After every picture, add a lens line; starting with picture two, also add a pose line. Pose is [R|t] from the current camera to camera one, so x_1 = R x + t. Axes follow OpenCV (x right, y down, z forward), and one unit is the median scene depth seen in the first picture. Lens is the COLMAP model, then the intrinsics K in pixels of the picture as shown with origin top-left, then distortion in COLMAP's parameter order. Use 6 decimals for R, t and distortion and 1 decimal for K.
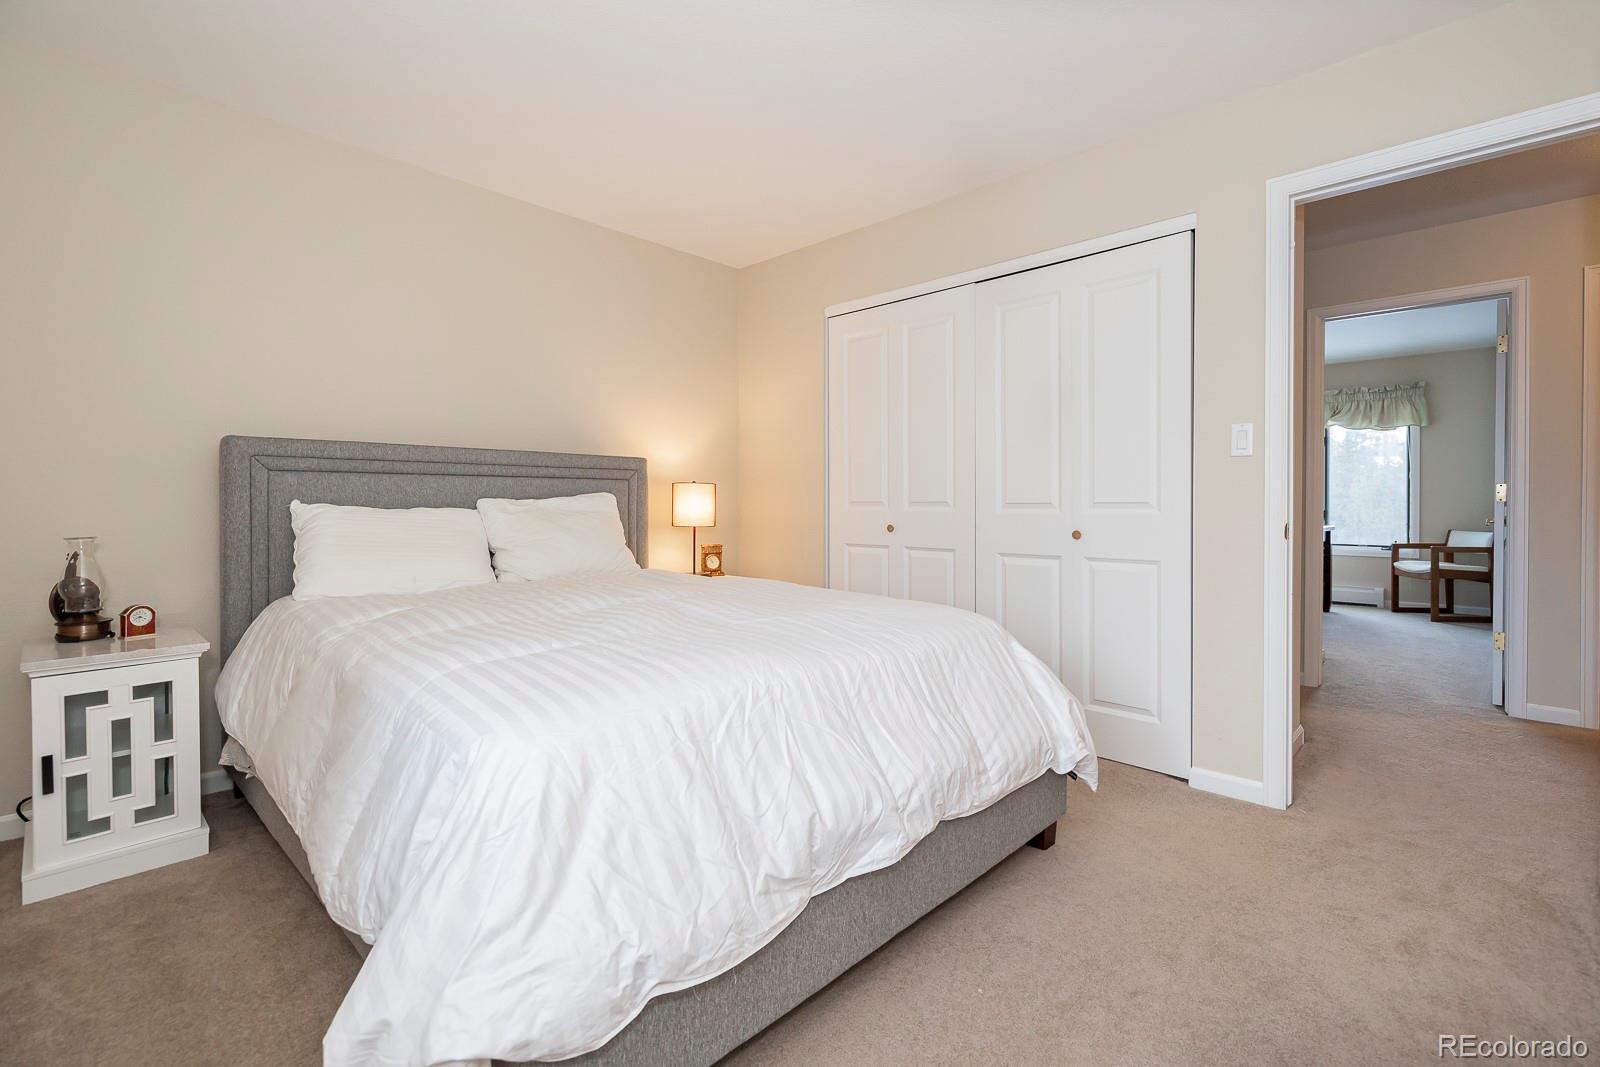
lens RADIAL K [[703.9, 0, 823.5], [0, 703.9, 505.3], [0, 0, 1]] dist [0.000301, 0.000169]
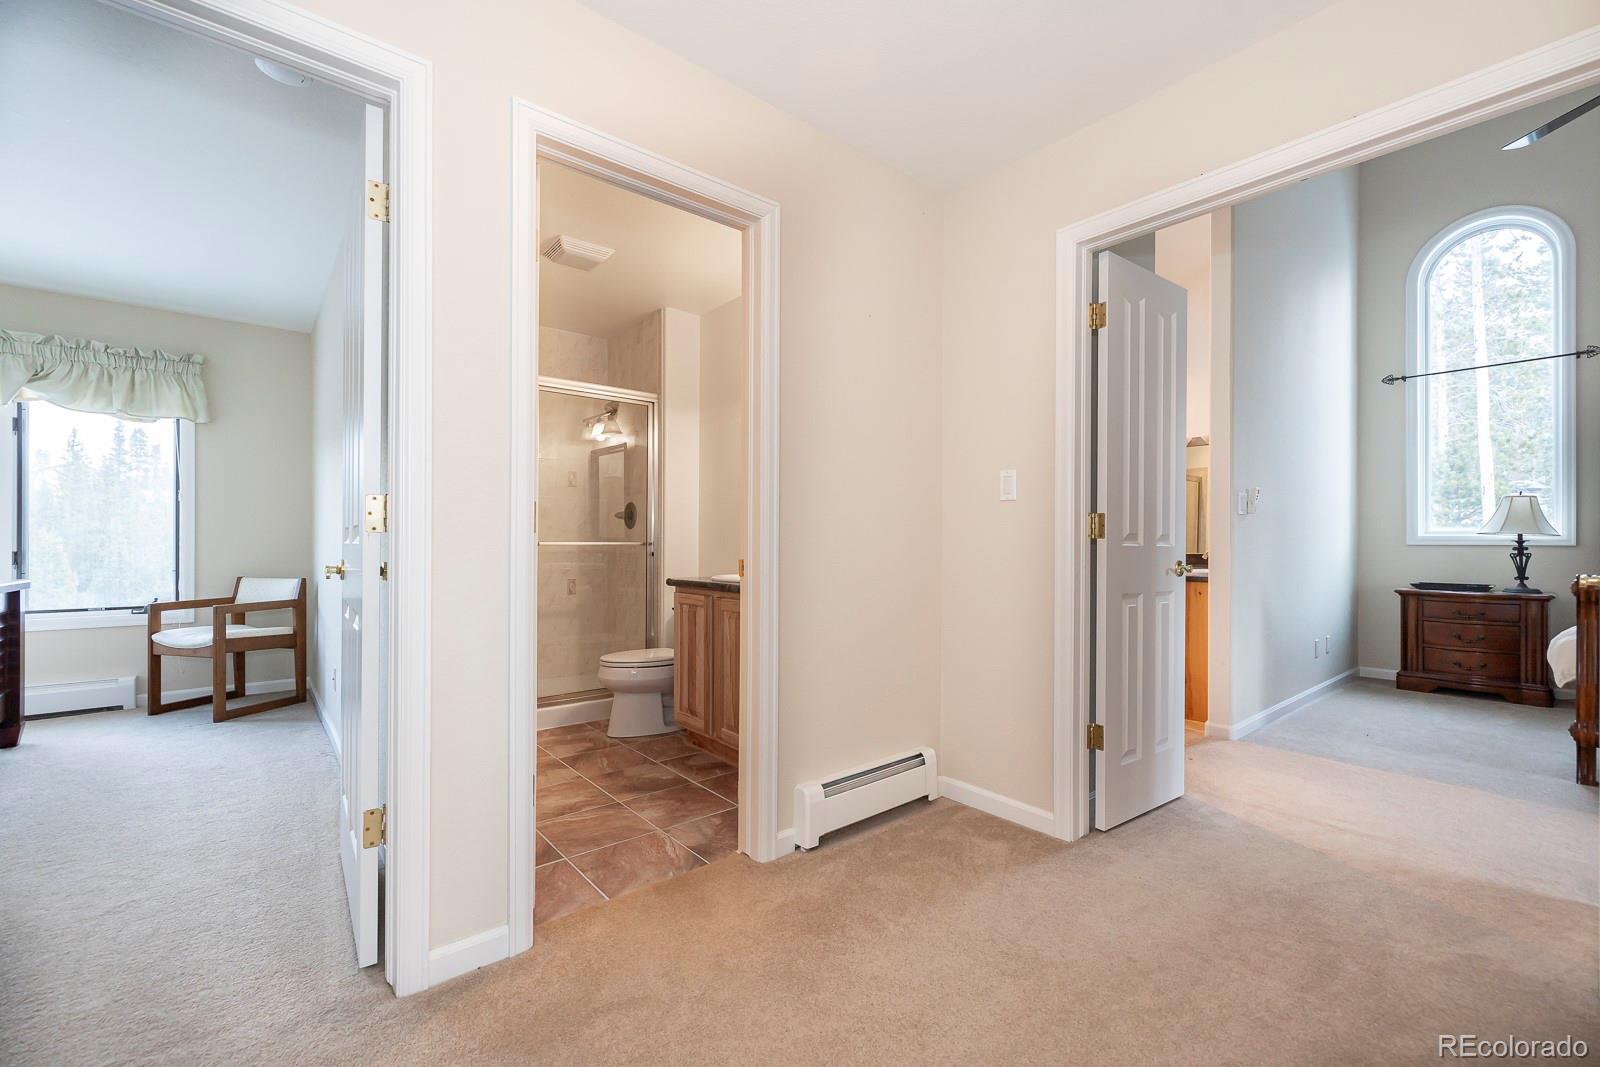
lens RADIAL K [[672.5, 0, 801.5], [0, 672.5, 541.4], [0, 0, 1]] dist [0.003160, 0.000235]
pose [[0.133812, -0.000651, 0.991007, 0.297286], [0.002031, 0.999998, 0.000383, 0.000569], [-0.991005, 0.001961, 0.133813, 0.352964]]
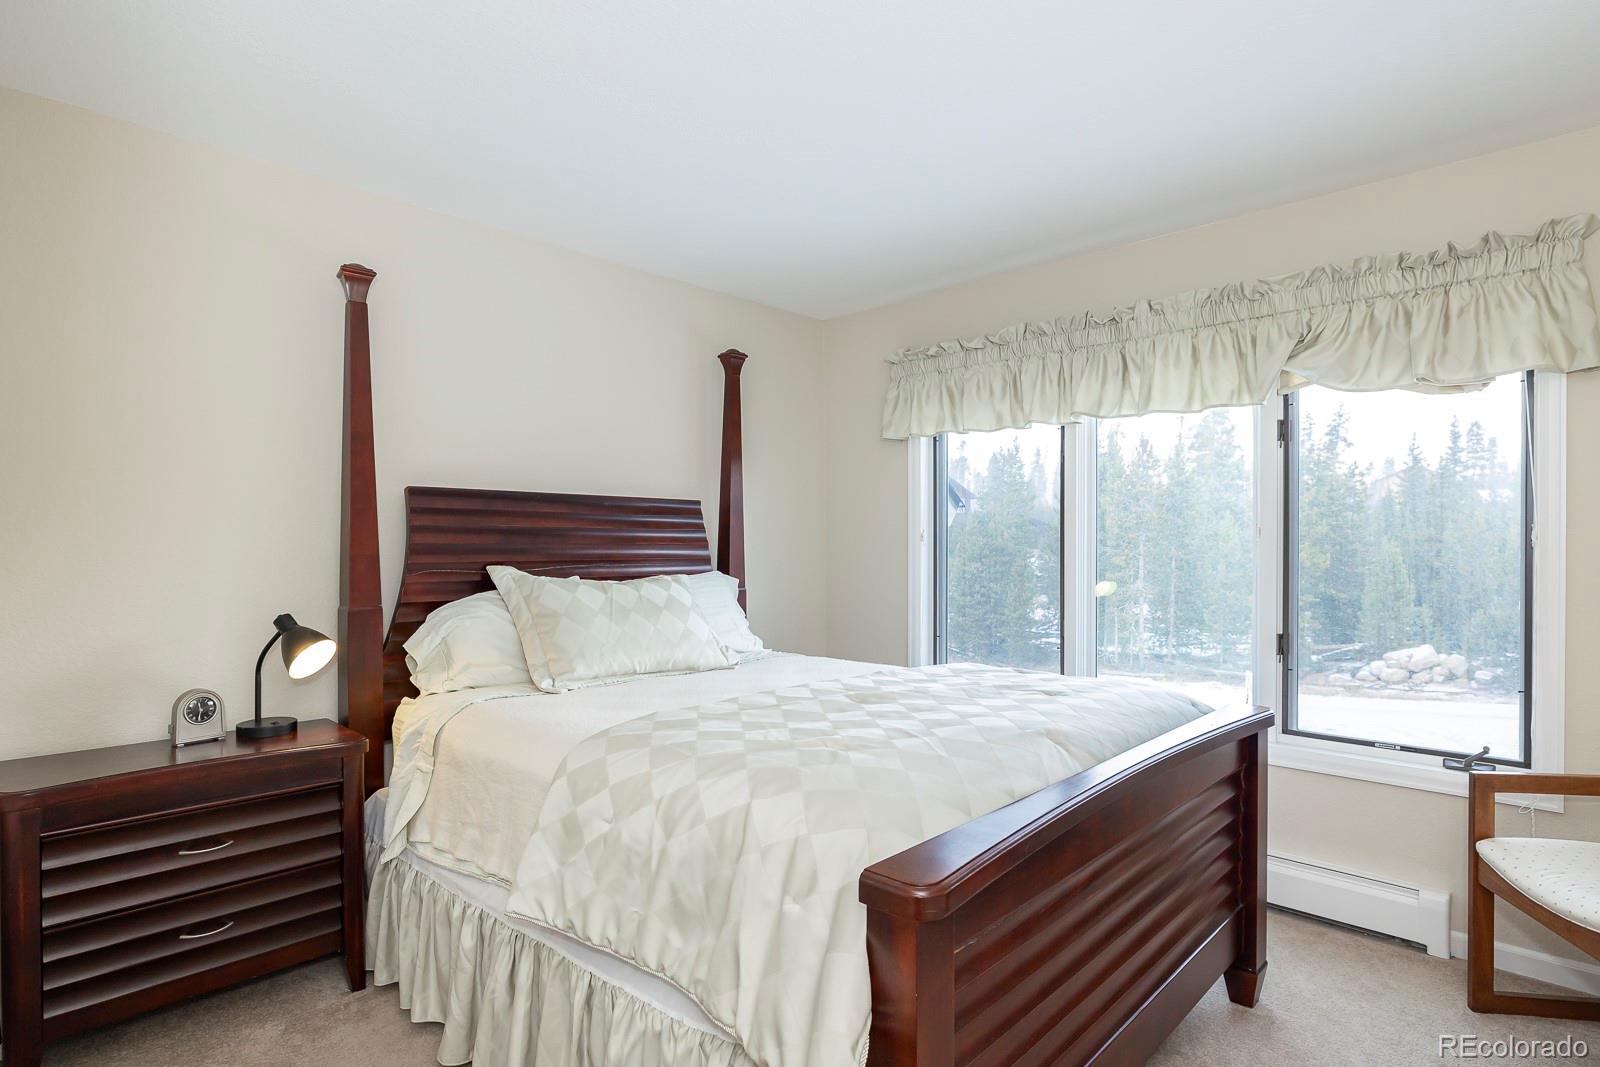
lens RADIAL K [[819.9, 0, 839.0], [0, 819.9, 546.0], [0, 0, 1]] dist [-0.000060, -0.000471]
pose [[0.999999, 0.001201, 0.000061, 0.544531], [-0.001201, 0.999999, 0.000042, -0.038714], [-0.000061, -0.000042, 1.000000, 0.659384]]
